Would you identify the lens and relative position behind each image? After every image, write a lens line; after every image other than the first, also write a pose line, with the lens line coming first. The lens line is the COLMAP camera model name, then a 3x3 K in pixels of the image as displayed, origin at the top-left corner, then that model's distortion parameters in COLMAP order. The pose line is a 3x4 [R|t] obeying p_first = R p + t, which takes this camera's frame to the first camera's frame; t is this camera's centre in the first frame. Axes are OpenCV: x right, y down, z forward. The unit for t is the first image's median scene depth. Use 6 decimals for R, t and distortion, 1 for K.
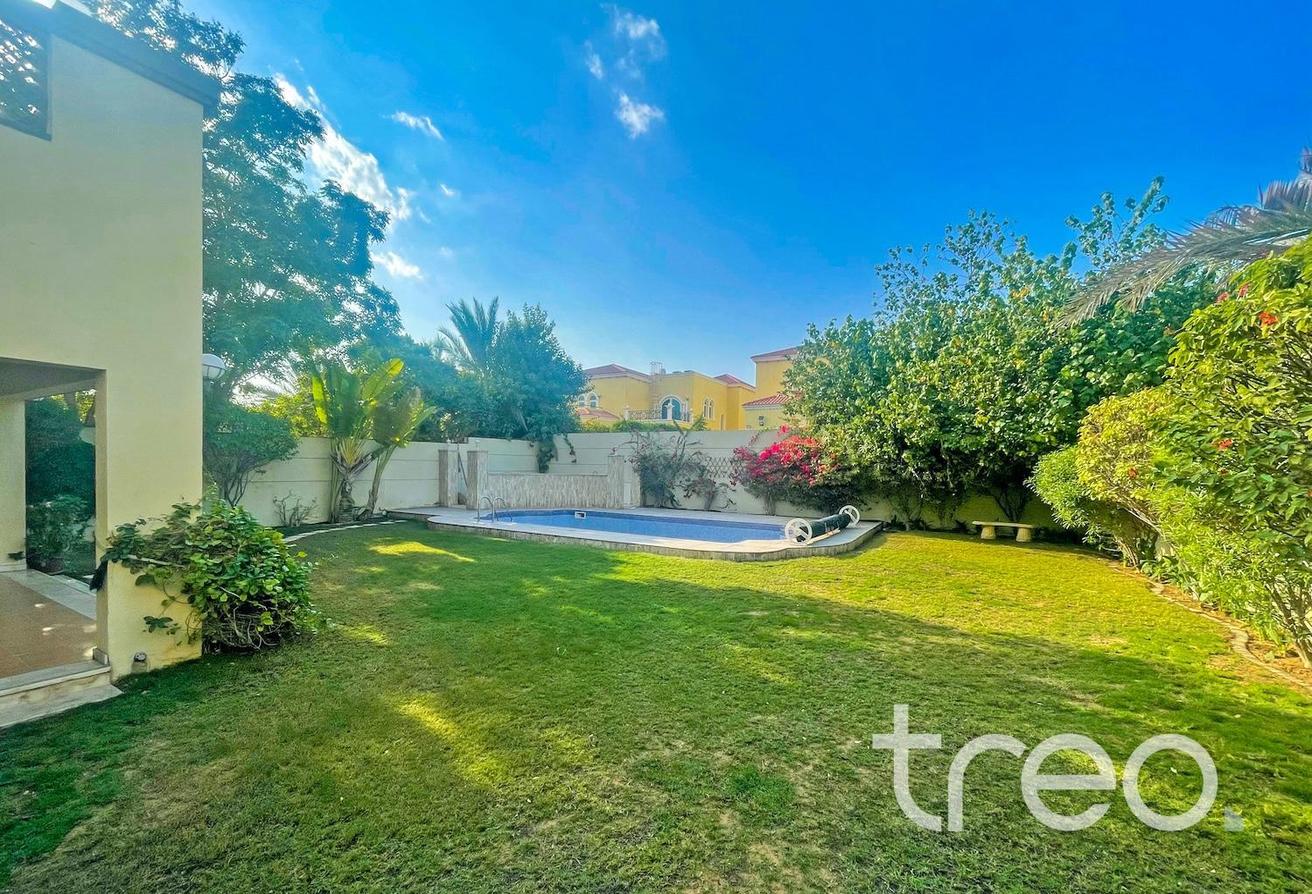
lens RADIAL K [[554.3, 0, 656.2], [0, 554.3, 444.2], [0, 0, 1]] dist [-0.003761, 0.001277]
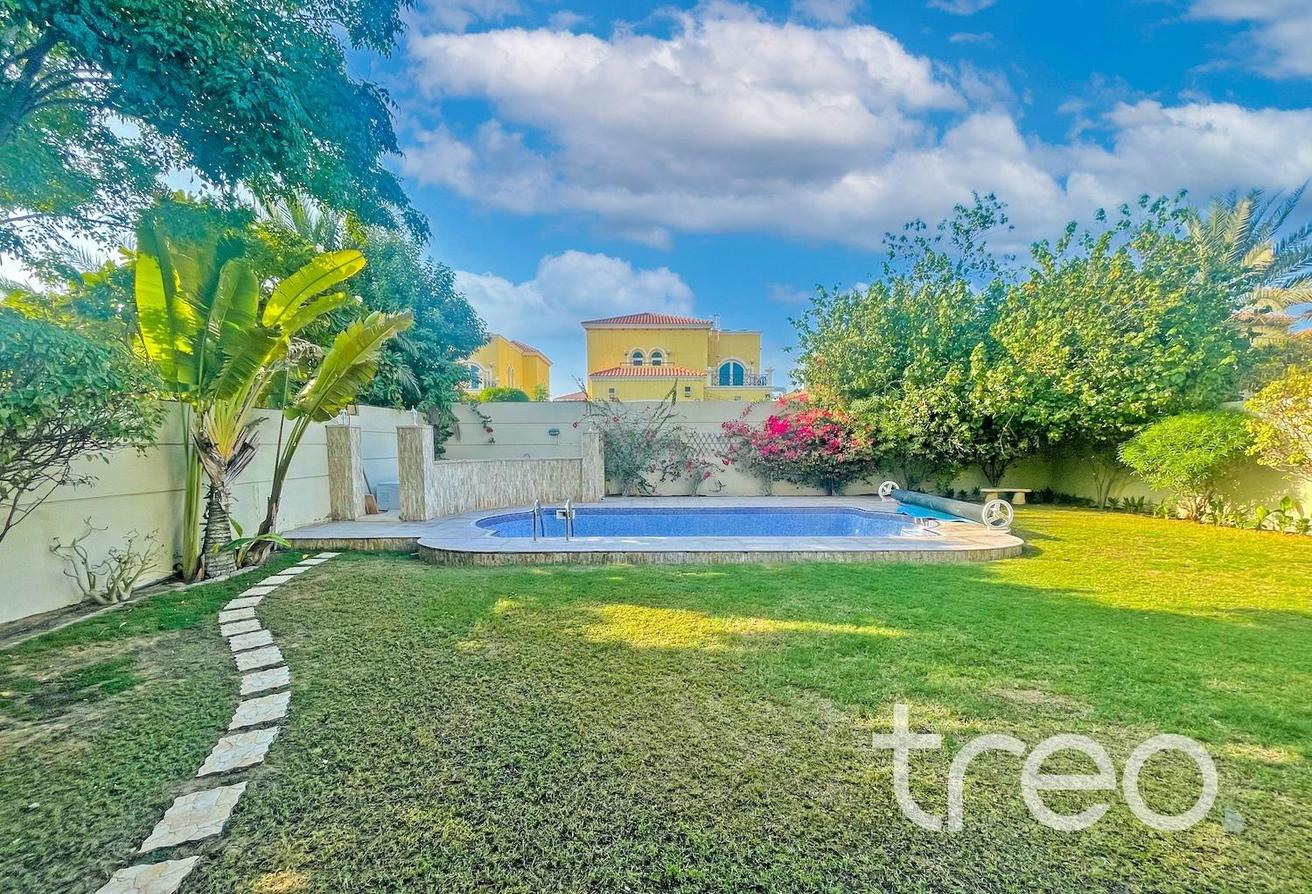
lens RADIAL K [[554.3, 0, 658.9], [0, 554.3, 456.7], [0, 0, 1]] dist [-0.003761, 0.001277]
pose [[0.855266, -0.033100, 0.517131, -0.398330], [-0.000724, 0.997881, 0.065069, 0.005074], [-0.518188, -0.056026, 0.853429, 0.319122]]
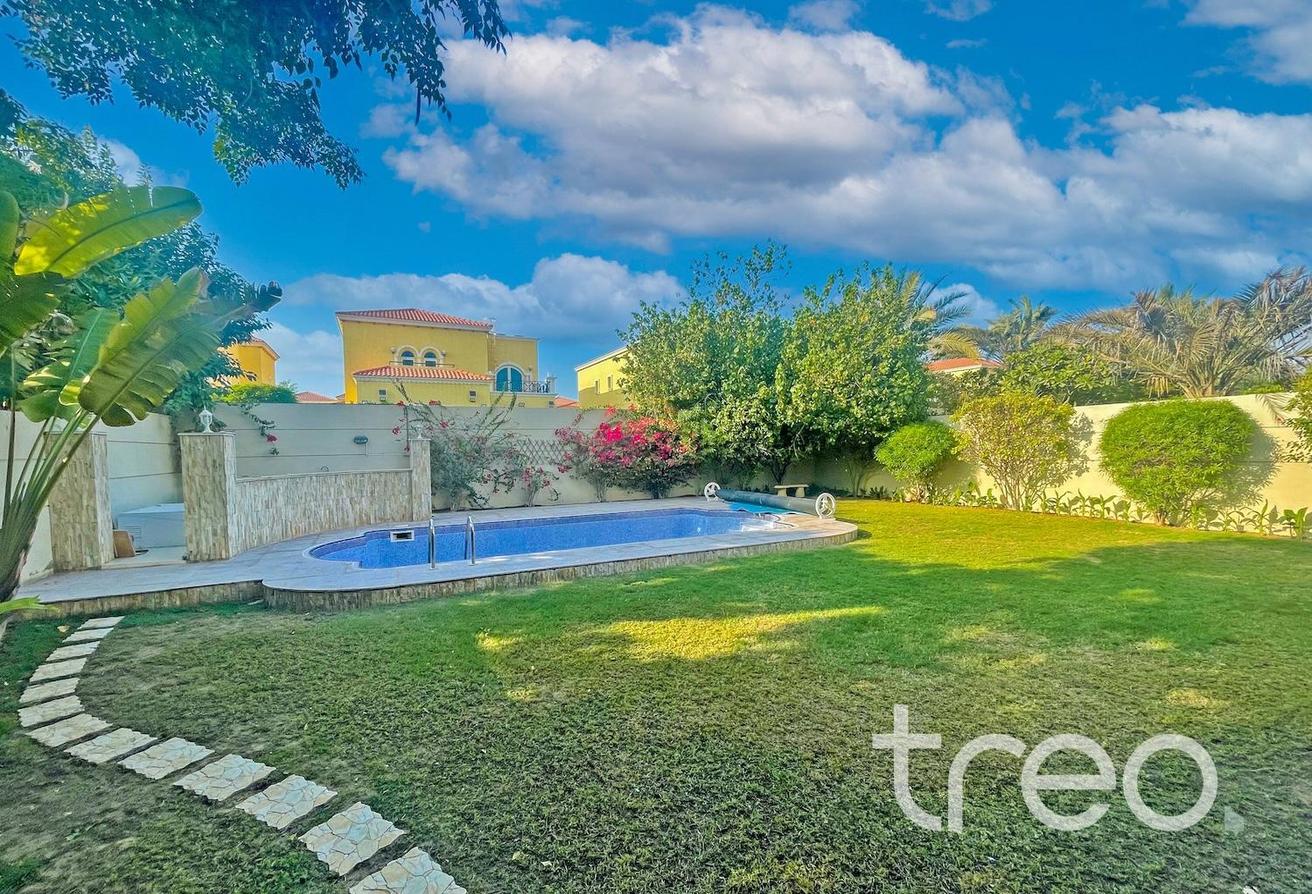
lens RADIAL K [[554.3, 0, 663.2], [0, 554.3, 438.8], [0, 0, 1]] dist [-0.003761, 0.001277]
pose [[0.532310, -0.012902, 0.846451, -0.496513], [-0.005558, 0.999809, 0.018735, 0.005339], [-0.846531, -0.014678, 0.532136, 0.419130]]
